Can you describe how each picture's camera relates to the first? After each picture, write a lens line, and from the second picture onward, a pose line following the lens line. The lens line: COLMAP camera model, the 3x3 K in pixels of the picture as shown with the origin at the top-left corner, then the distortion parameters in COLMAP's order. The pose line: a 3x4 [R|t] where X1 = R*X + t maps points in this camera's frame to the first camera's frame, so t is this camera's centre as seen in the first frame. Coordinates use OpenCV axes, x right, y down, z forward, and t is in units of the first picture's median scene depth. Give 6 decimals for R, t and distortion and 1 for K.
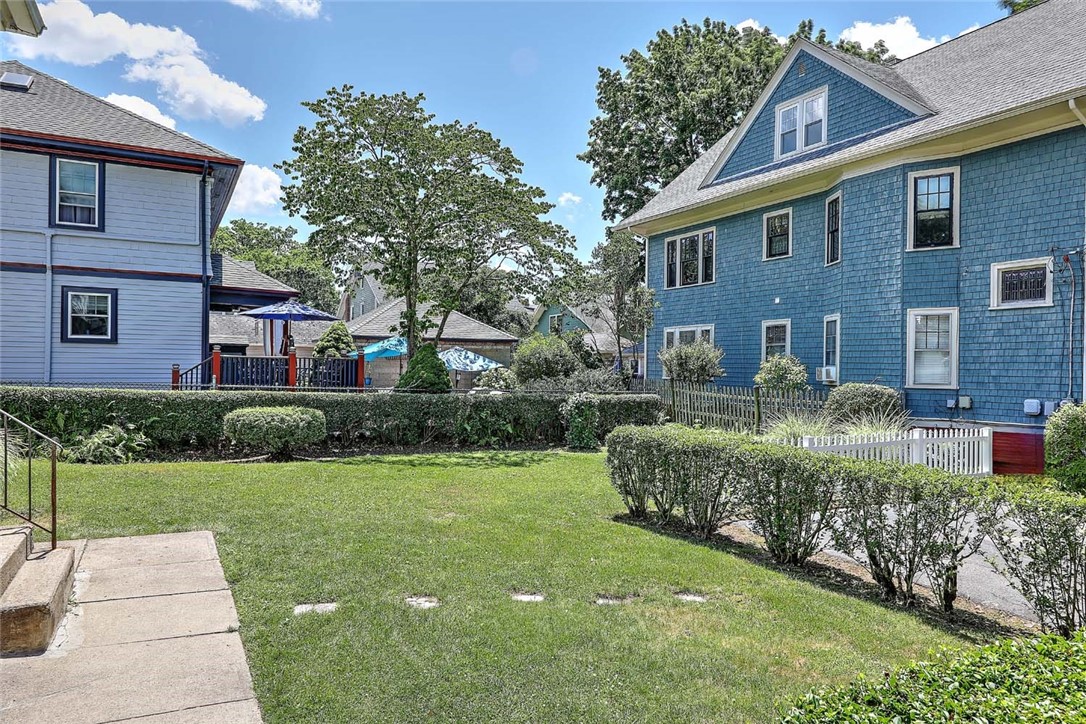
lens RADIAL K [[711.1, 0, 543.0], [0, 711.1, 362.0], [0, 0, 1]] dist [-0.005003, -0.001476]
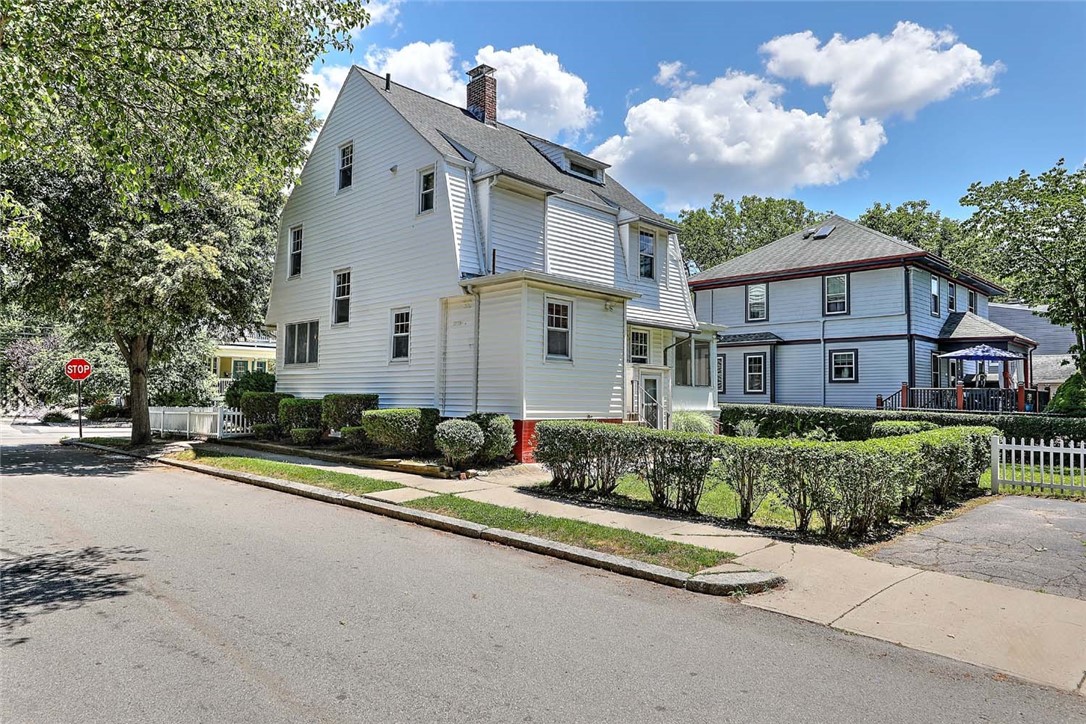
lens RADIAL K [[711.1, 0, 543.0], [0, 711.1, 362.0], [0, 0, 1]] dist [-0.005003, -0.001476]
pose [[0.280875, -0.059444, -0.957902, 0.464704], [-0.003123, 0.998018, -0.062850, 0.019340], [0.959739, 0.020644, 0.280132, -0.086891]]
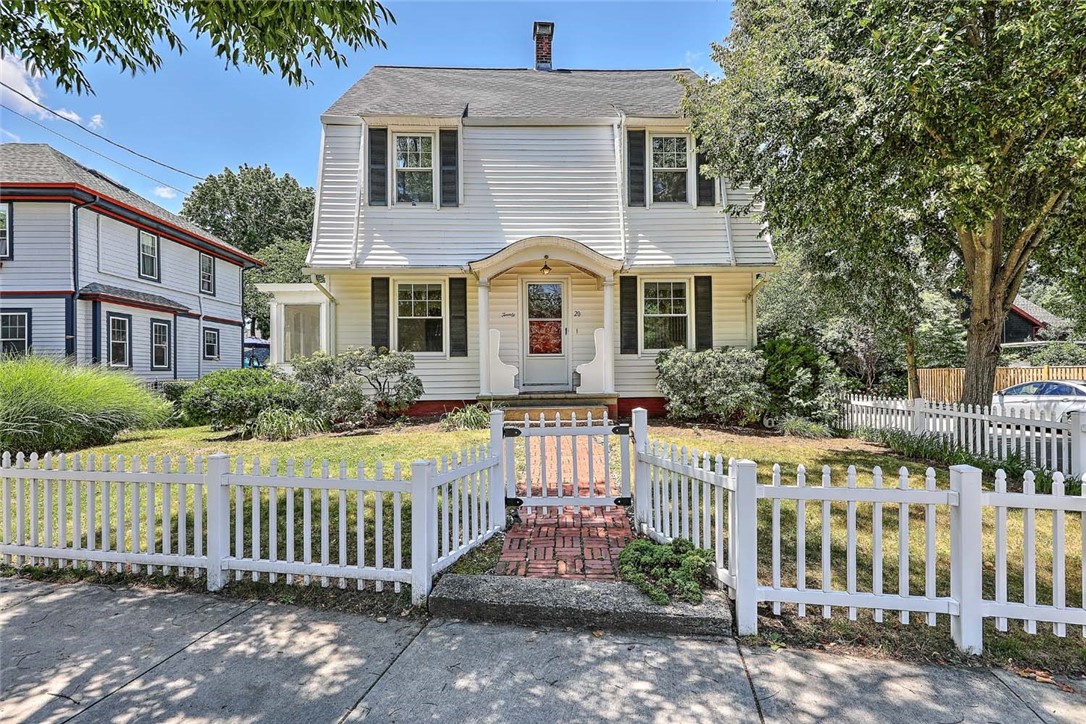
lens RADIAL K [[541.9, 0, 543.0], [0, 541.9, 362.0], [0, 0, 1]] dist [0.000084, -0.000233]
pose [[0.436963, 0.003604, 0.899472, -0.907708], [0.006613, 0.999952, -0.007219, -0.004094], [-0.899455, 0.009102, 0.436918, -0.193138]]
